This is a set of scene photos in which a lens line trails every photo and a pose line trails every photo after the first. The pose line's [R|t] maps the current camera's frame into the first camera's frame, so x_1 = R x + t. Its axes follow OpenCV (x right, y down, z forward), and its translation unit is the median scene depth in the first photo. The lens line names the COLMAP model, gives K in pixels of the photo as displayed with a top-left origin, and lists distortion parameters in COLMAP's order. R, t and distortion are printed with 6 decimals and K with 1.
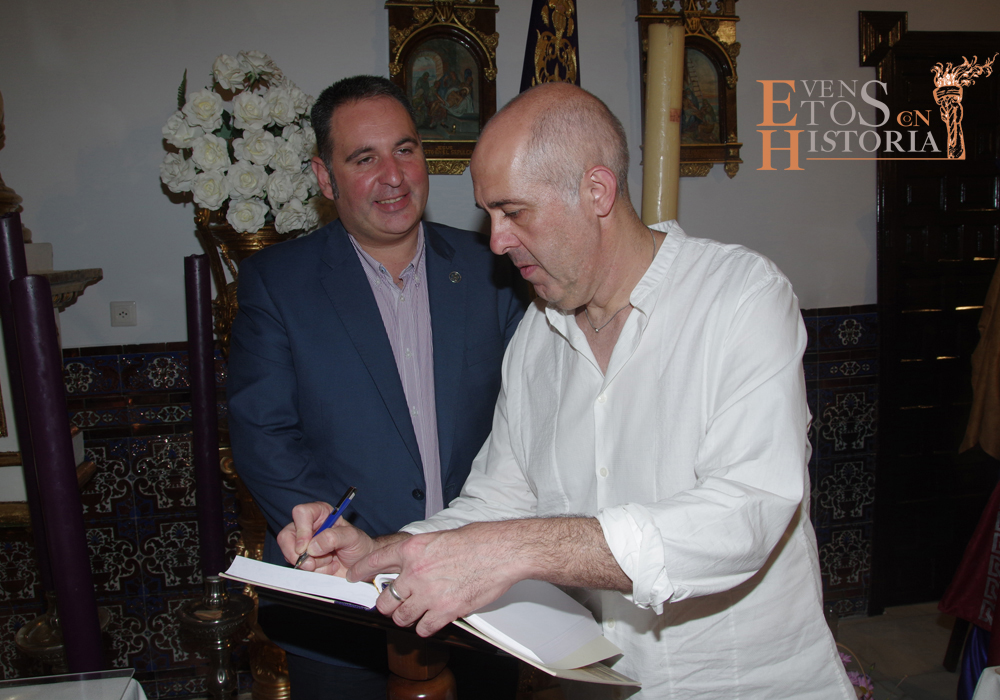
lens RADIAL K [[893.4, 0, 500.0], [0, 893.4, 350.0], [0, 0, 1]] dist [-0.093895, 0.008323]
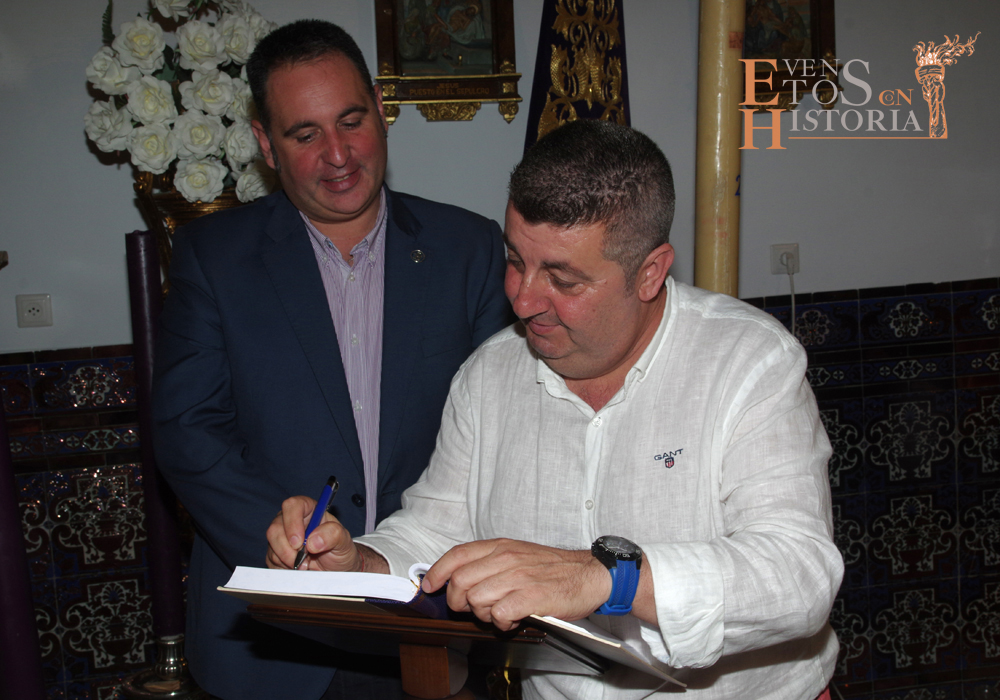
lens RADIAL K [[1260.8, 0, 504.4], [0, 1260.8, 362.4], [0, 0, 1]] dist [0.016567, 0.227142]
pose [[0.999440, -0.024780, -0.022499, 0.005904], [0.024816, 0.999691, 0.001336, 0.014682], [0.022459, -0.001893, 0.999746, -0.113245]]
